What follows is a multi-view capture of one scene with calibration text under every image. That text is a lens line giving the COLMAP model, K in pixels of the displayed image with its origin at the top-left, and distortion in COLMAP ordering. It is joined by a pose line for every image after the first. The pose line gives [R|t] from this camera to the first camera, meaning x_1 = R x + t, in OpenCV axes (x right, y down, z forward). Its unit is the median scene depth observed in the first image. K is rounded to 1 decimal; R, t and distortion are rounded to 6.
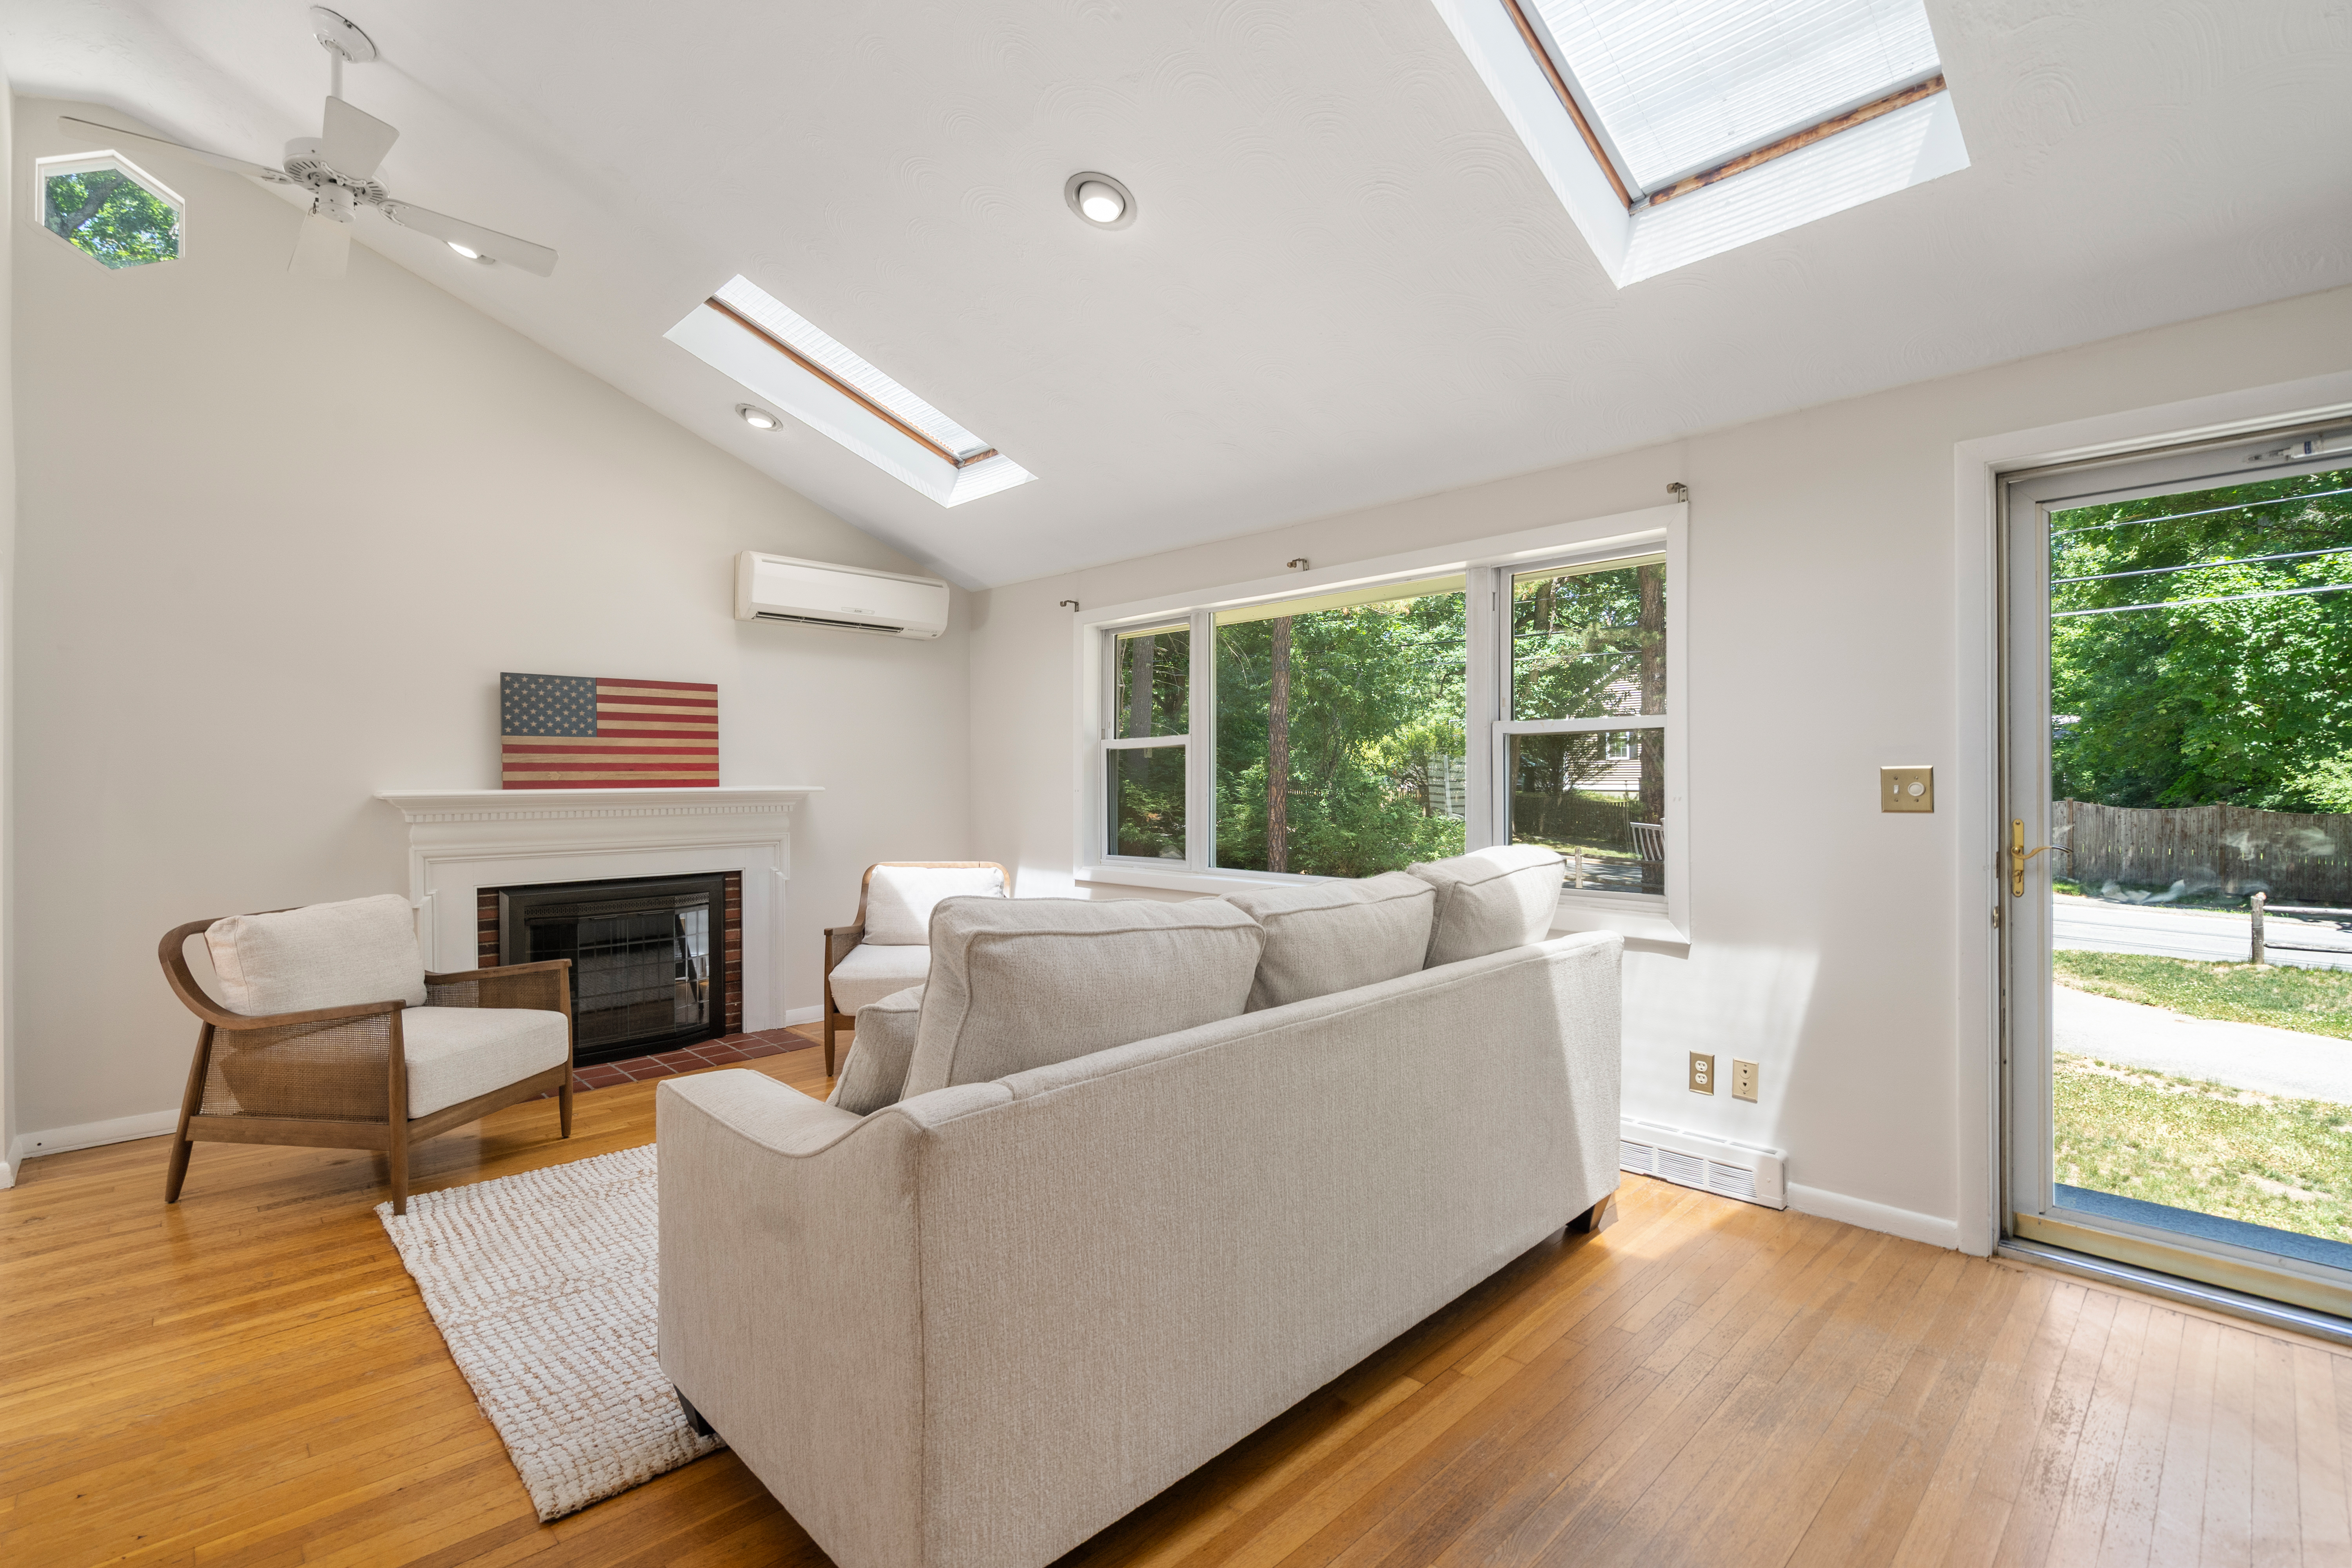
lens RADIAL K [[1068.6, 0, 1169.1], [0, 1068.6, 781.9], [0, 0, 1]] dist [-0.002592, 0.000078]
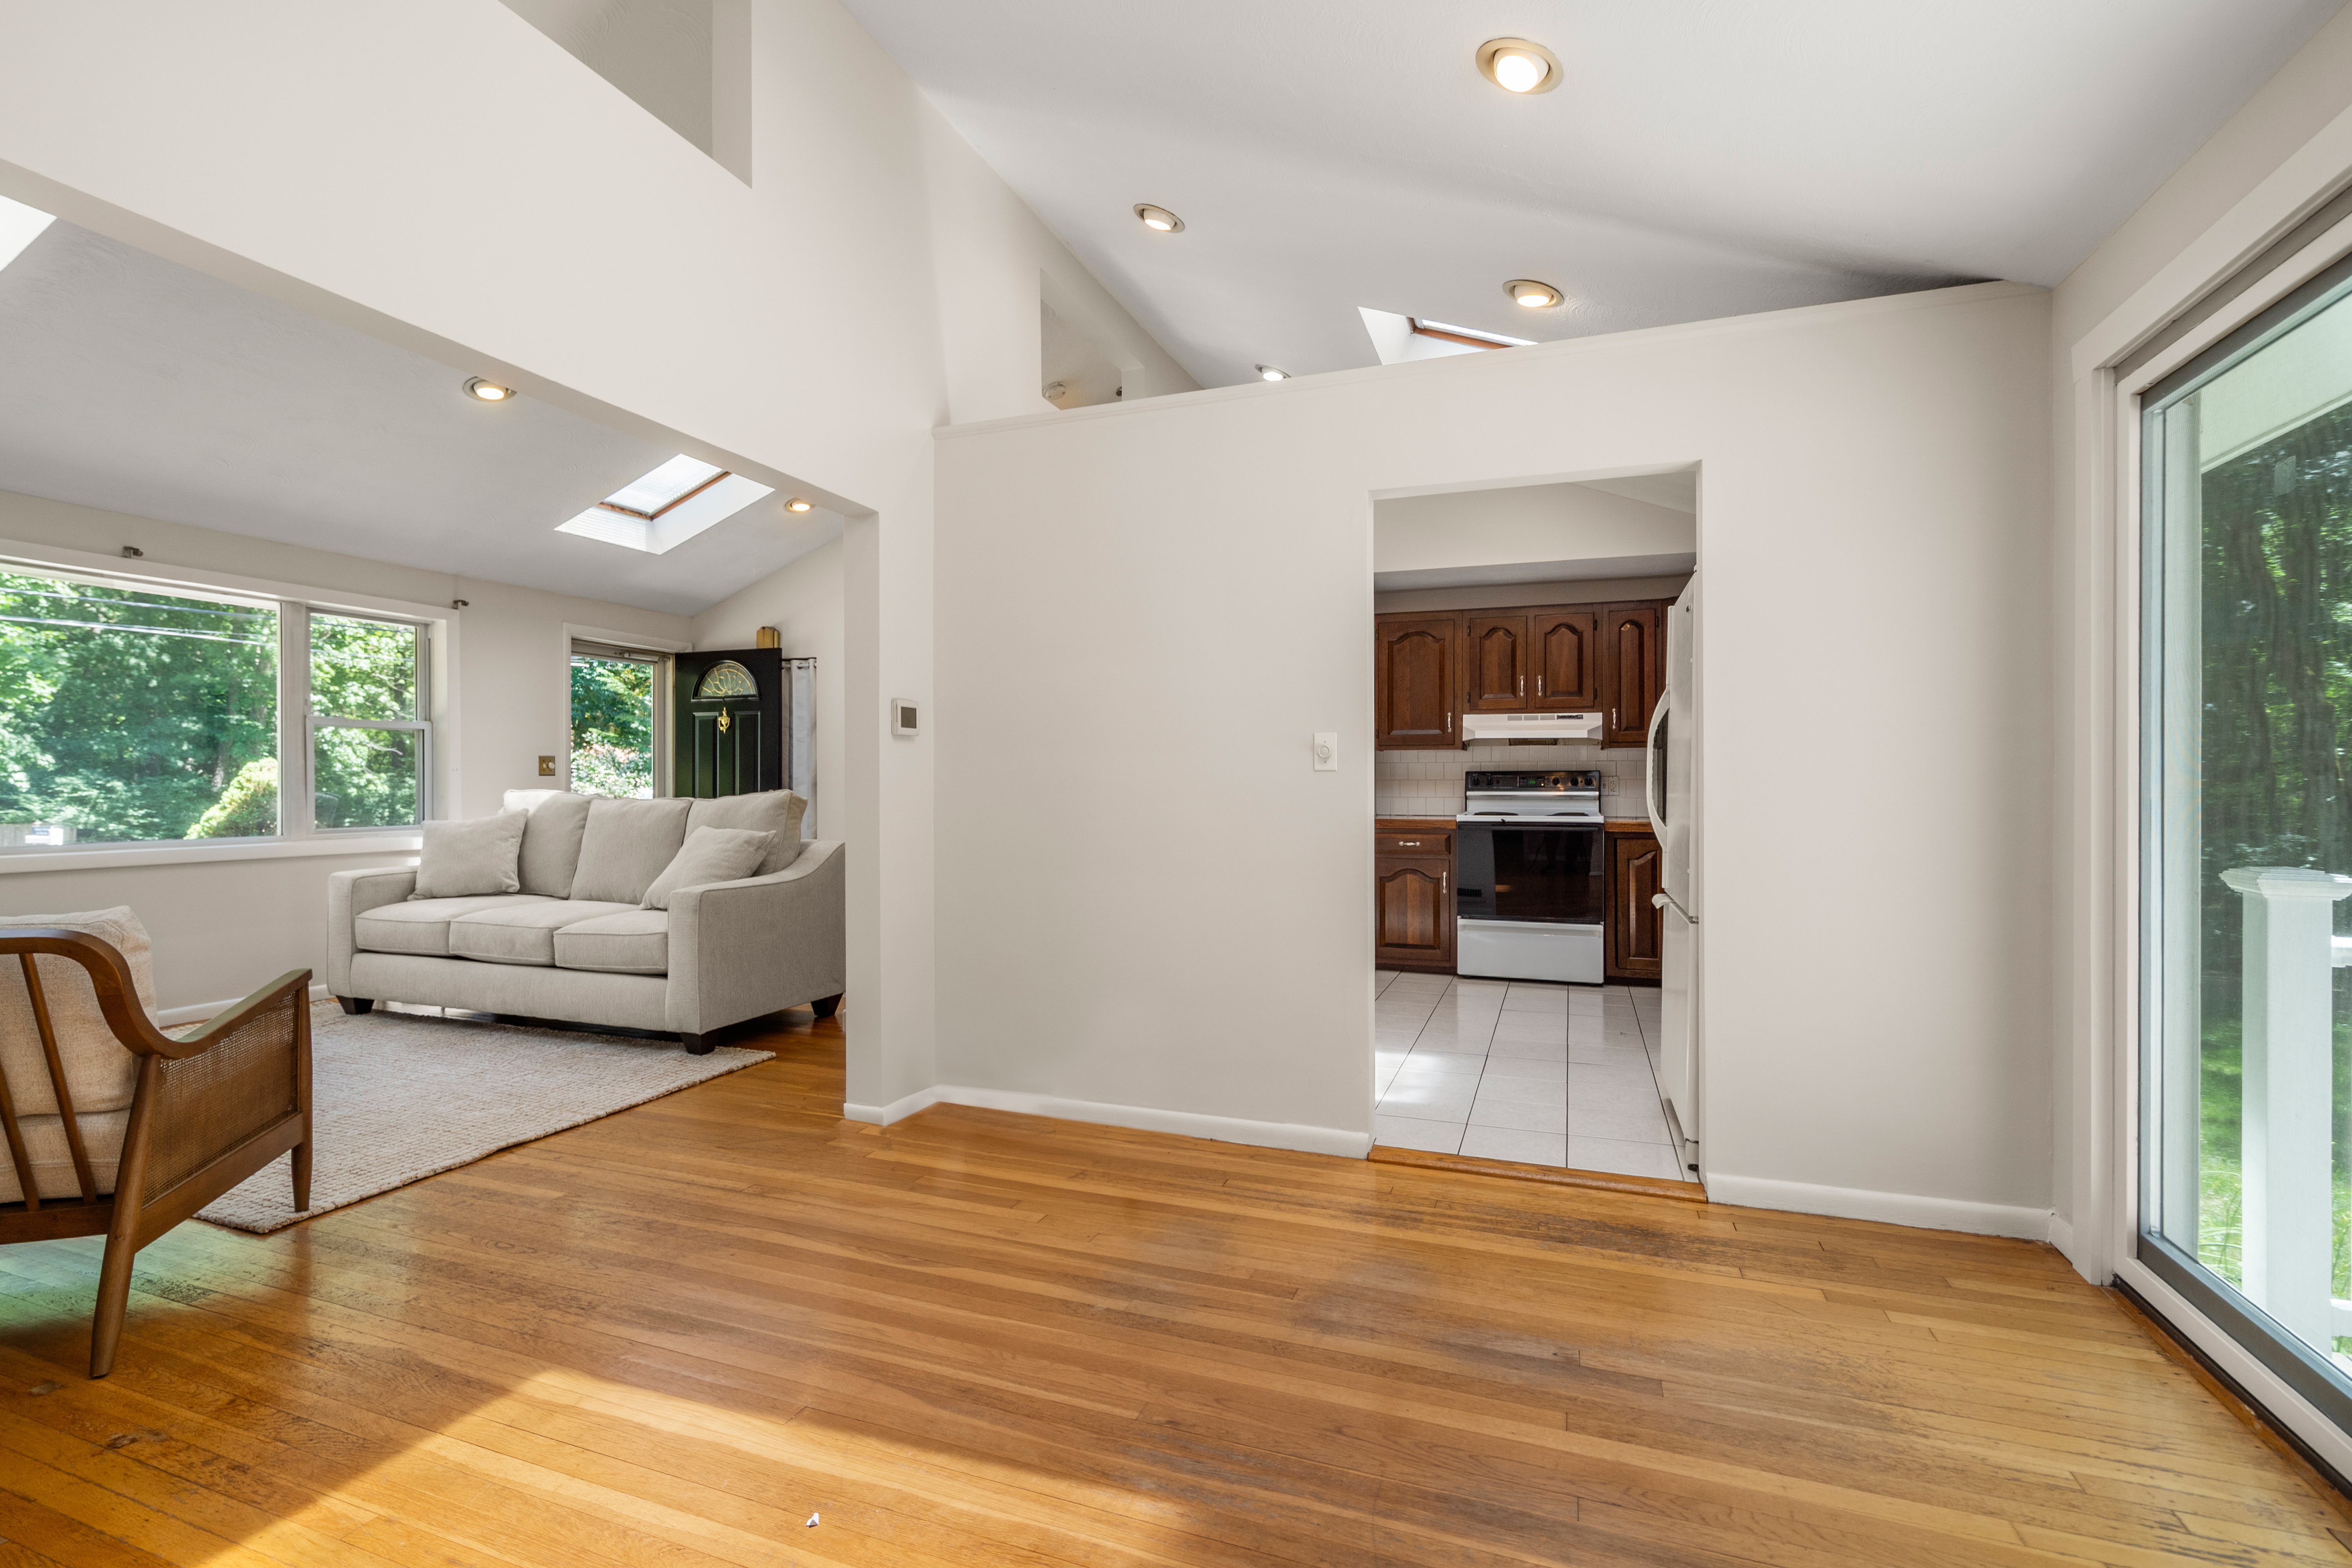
lens RADIAL K [[1068.6, 0, 1169.1], [0, 1068.6, 781.9], [0, 0, 1]] dist [-0.002592, 0.000078]
pose [[-0.434451, 0.006781, 0.900670, -1.189851], [0.007358, 0.999965, -0.003979, 0.038275], [-0.900665, 0.004898, -0.434486, 0.476194]]
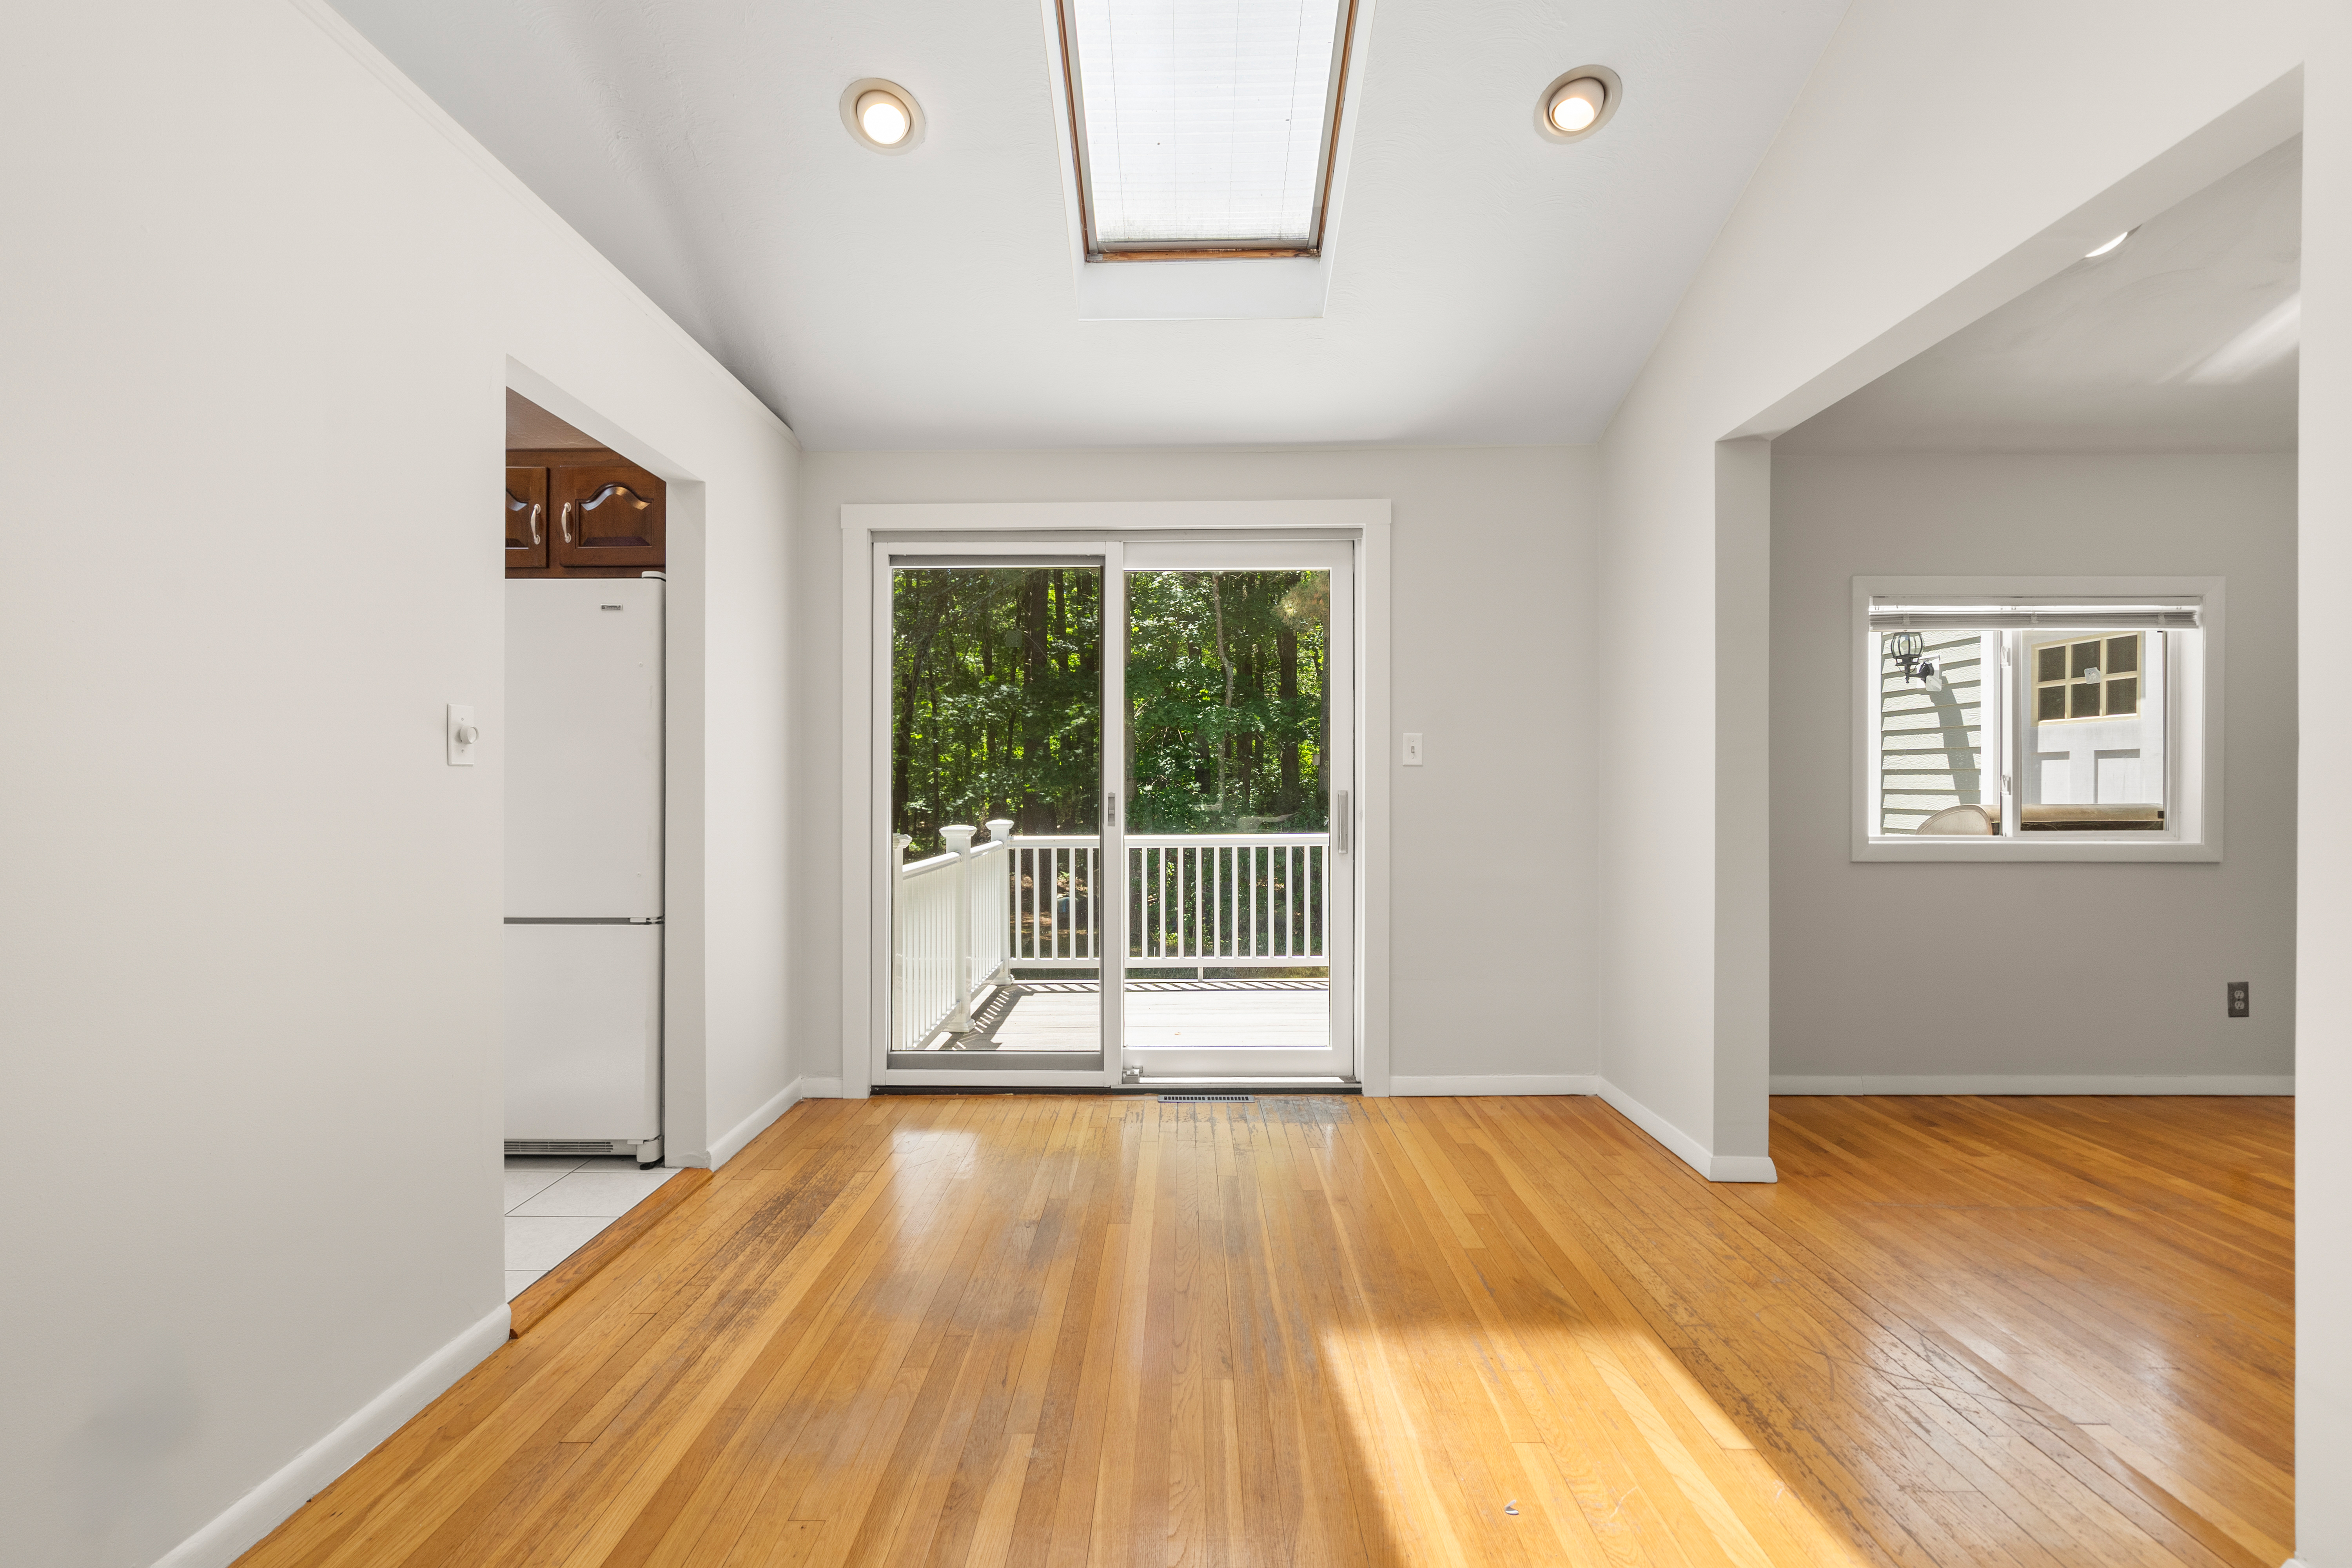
lens RADIAL K [[1074.2, 0, 1178.0], [0, 1074.2, 786.8], [0, 0, 1]] dist [0.008930, -0.000049]
pose [[-0.694034, 0.005541, -0.719921, -0.516455], [0.000123, 0.999971, 0.007579, 0.035143], [0.719943, 0.005171, -0.694014, 0.593851]]
